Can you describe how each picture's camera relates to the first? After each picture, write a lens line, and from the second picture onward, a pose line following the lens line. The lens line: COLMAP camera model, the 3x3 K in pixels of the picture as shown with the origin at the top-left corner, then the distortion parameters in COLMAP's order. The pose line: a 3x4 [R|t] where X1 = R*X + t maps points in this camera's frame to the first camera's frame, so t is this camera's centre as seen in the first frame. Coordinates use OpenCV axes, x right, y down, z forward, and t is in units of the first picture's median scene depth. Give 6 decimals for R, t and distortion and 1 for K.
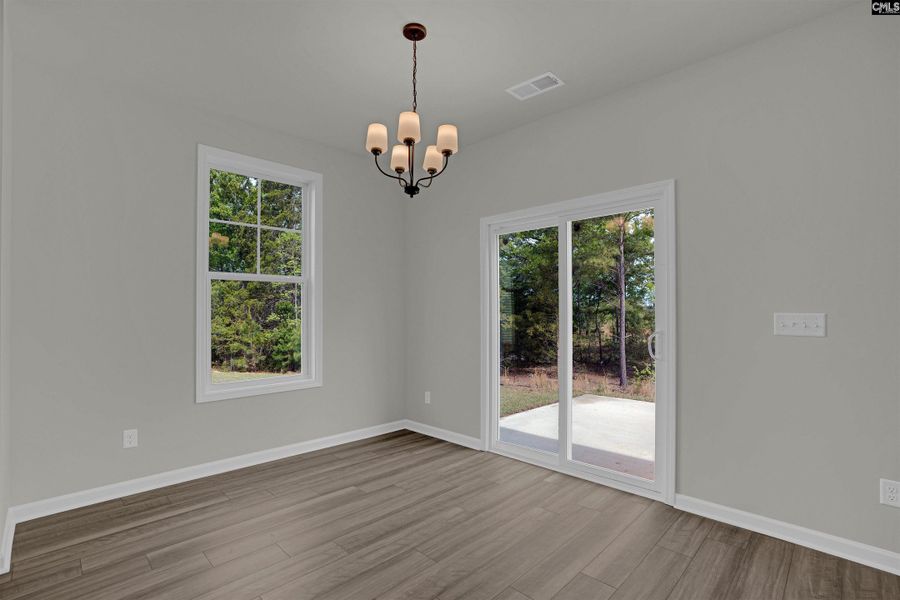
lens RADIAL K [[415.6, 0, 459.9], [0, 415.6, 305.9], [0, 0, 1]] dist [-0.040503, 0.000158]
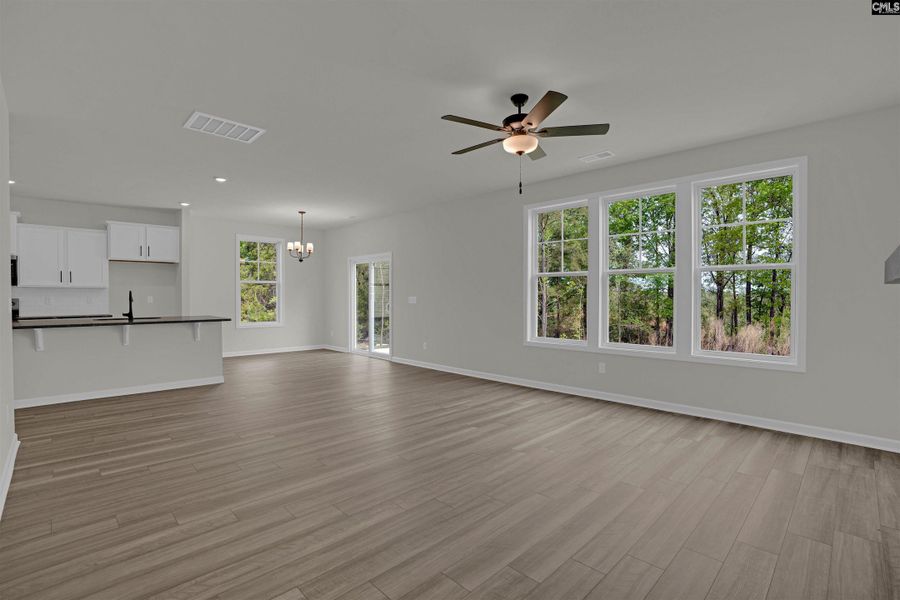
lens RADIAL K [[422.7, 0, 450.0], [0, 422.7, 300.0], [0, 0, 1]] dist [-0.028875, 0.000293]
pose [[0.999181, 0.004563, -0.040217, 0.762169], [-0.003626, 0.999721, 0.023342, -0.023361], [0.040312, -0.023177, 0.998918, -1.480025]]
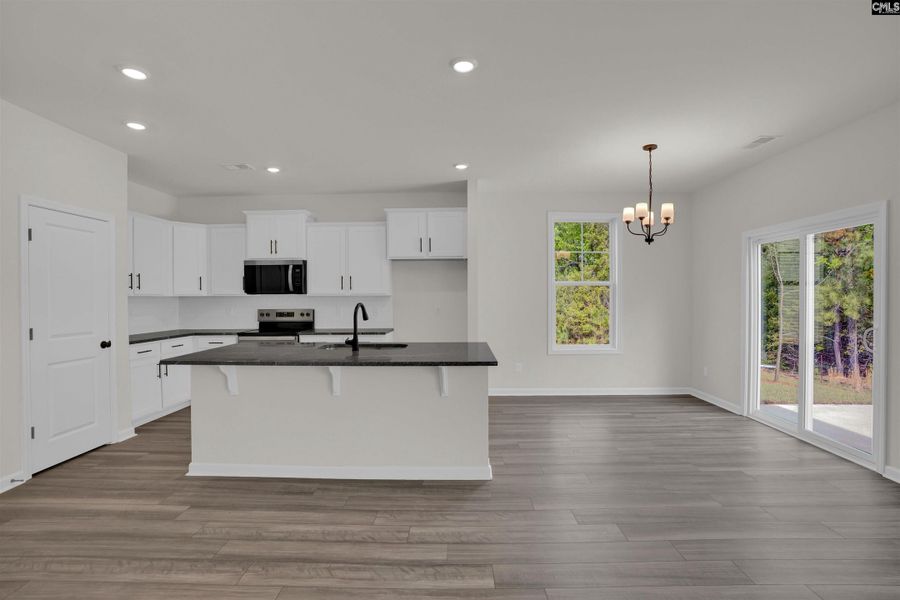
lens RADIAL K [[422.7, 0, 450.0], [0, 422.7, 300.0], [0, 0, 1]] dist [-0.028875, 0.000293]
pose [[0.676919, 0.006667, -0.736027, 0.382442], [0.011728, 0.999734, 0.019842, -0.042019], [0.735964, -0.022064, 0.676661, -0.515763]]
